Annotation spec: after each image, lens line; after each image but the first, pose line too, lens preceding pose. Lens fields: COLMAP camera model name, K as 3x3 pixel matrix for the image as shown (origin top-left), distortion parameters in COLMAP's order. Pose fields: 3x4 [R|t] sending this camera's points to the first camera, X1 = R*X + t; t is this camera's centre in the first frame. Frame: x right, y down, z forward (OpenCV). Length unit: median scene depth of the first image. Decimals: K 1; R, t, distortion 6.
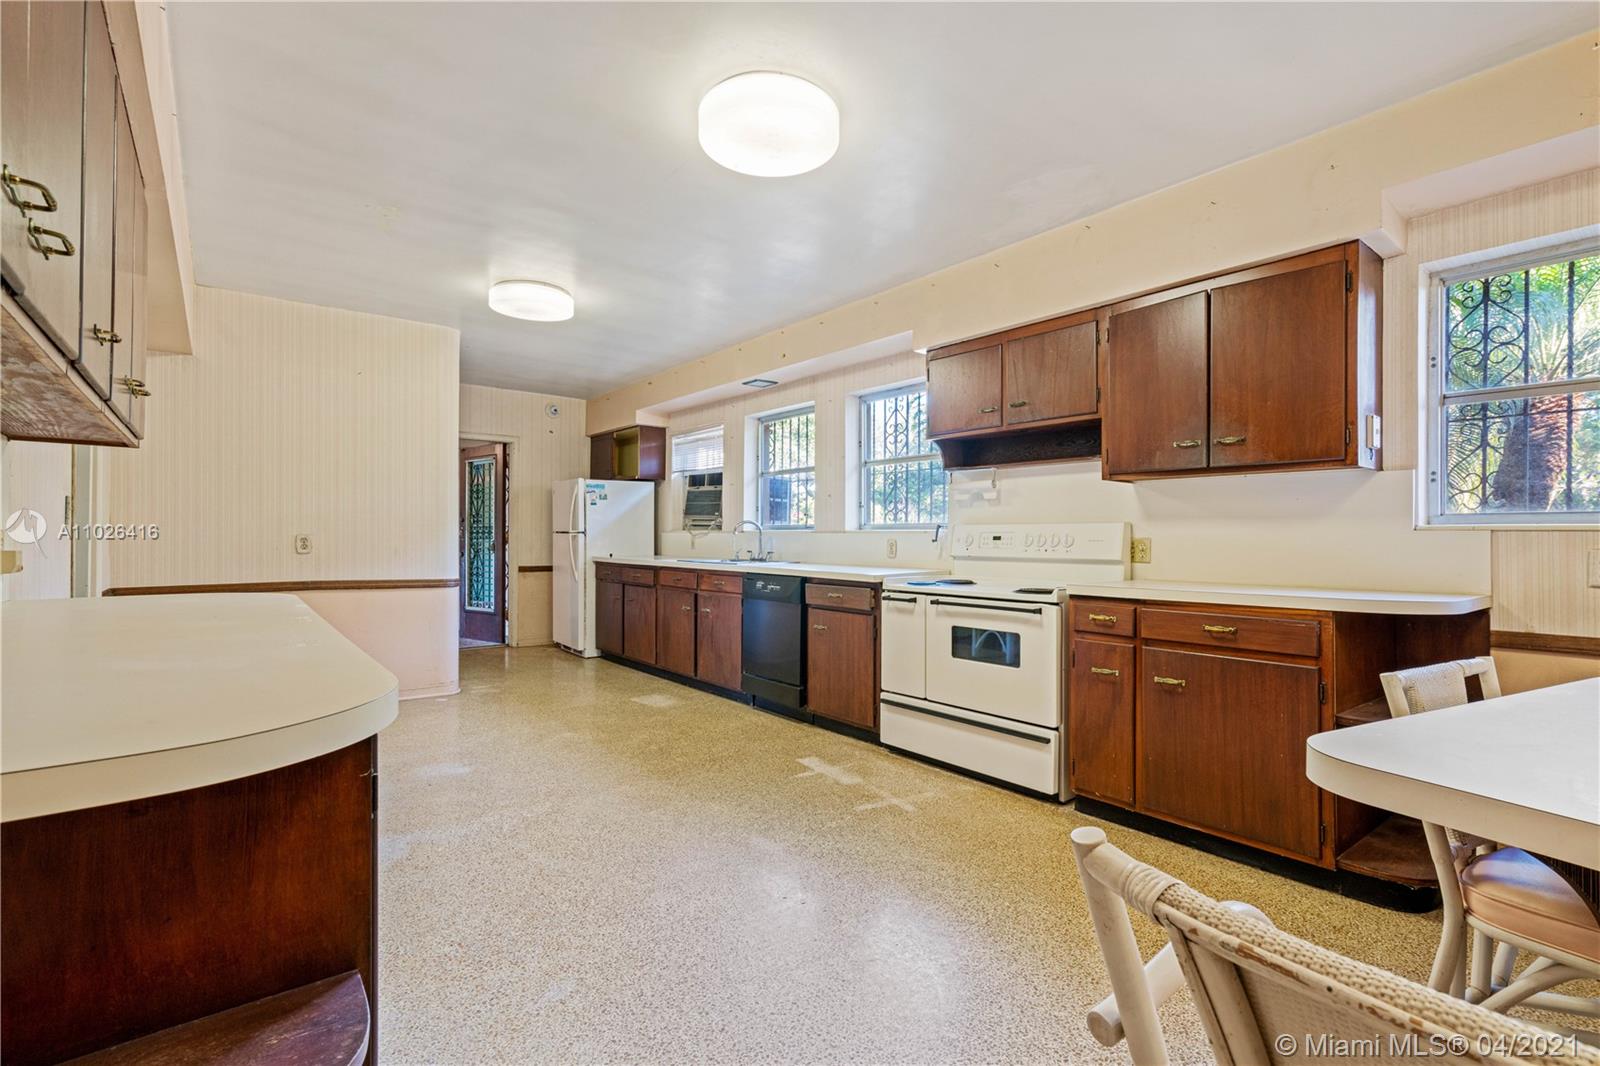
lens RADIAL K [[735.8, 0, 801.5], [0, 735.8, 535.6], [0, 0, 1]] dist [-0.007033, 0.001768]
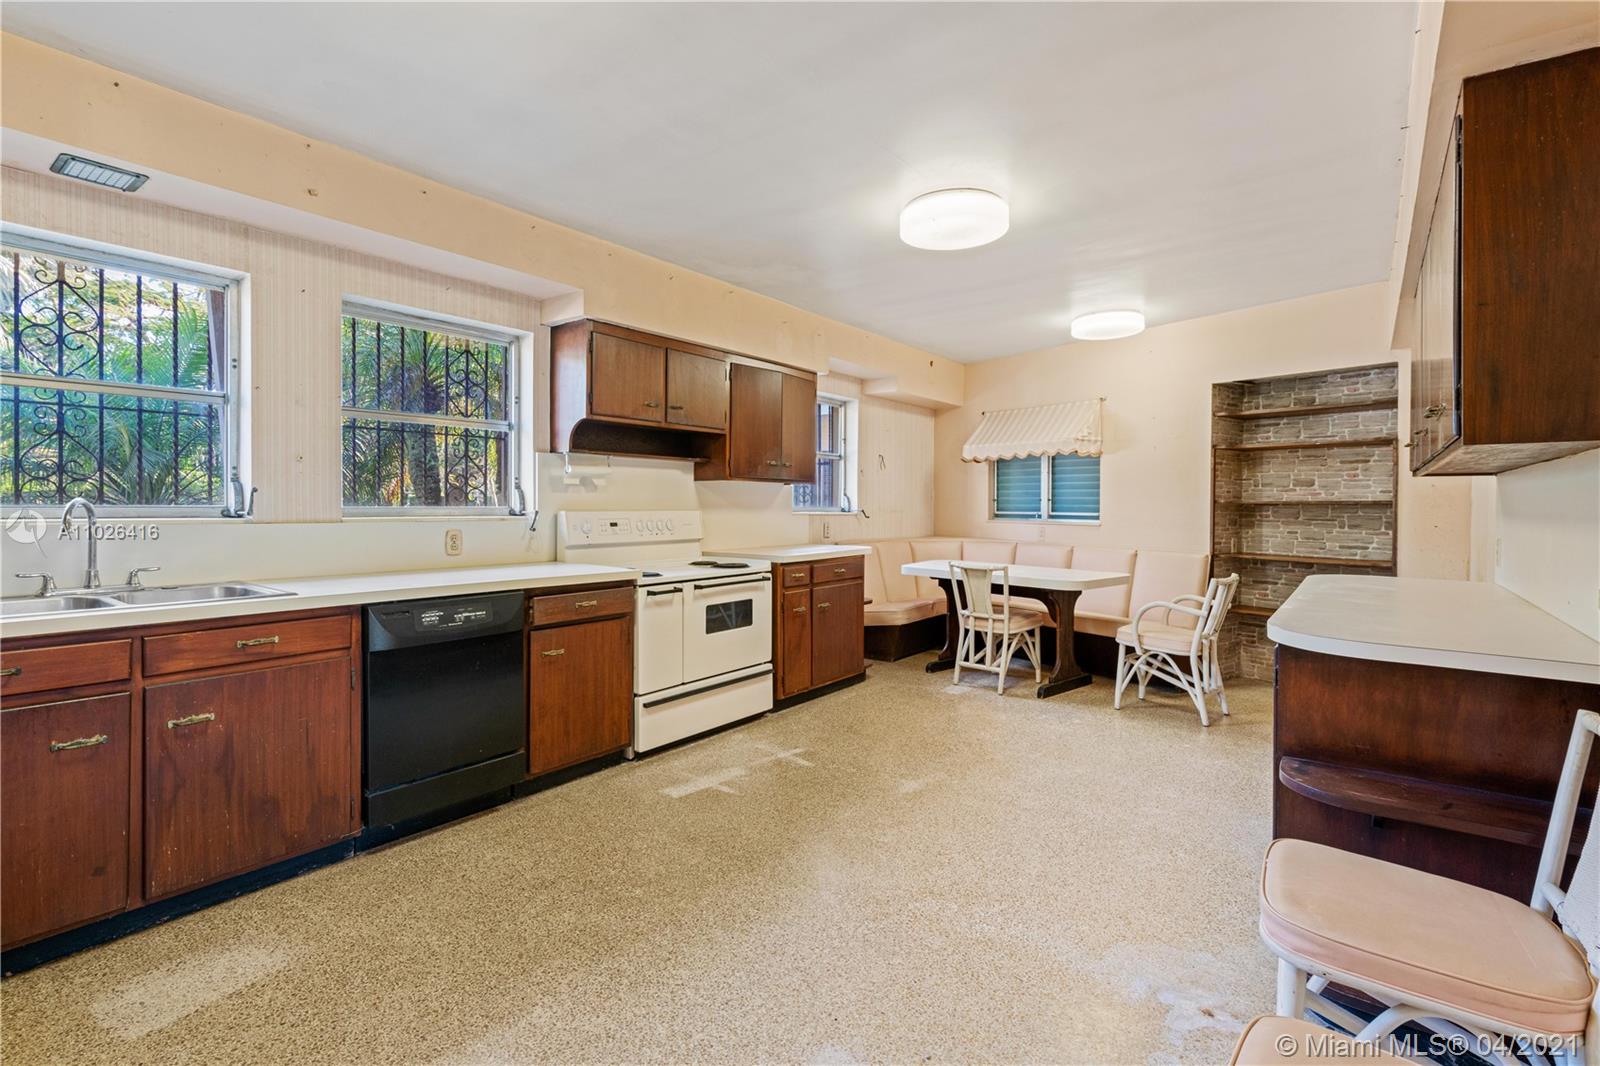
lens RADIAL K [[735.8, 0, 809.7], [0, 735.8, 507.5], [0, 0, 1]] dist [-0.007033, 0.001768]
pose [[-0.247263, -0.010997, 0.968886, -0.880858], [-0.011385, 0.999900, 0.008443, -0.035631], [-0.968881, -0.008943, -0.247364, 1.096848]]
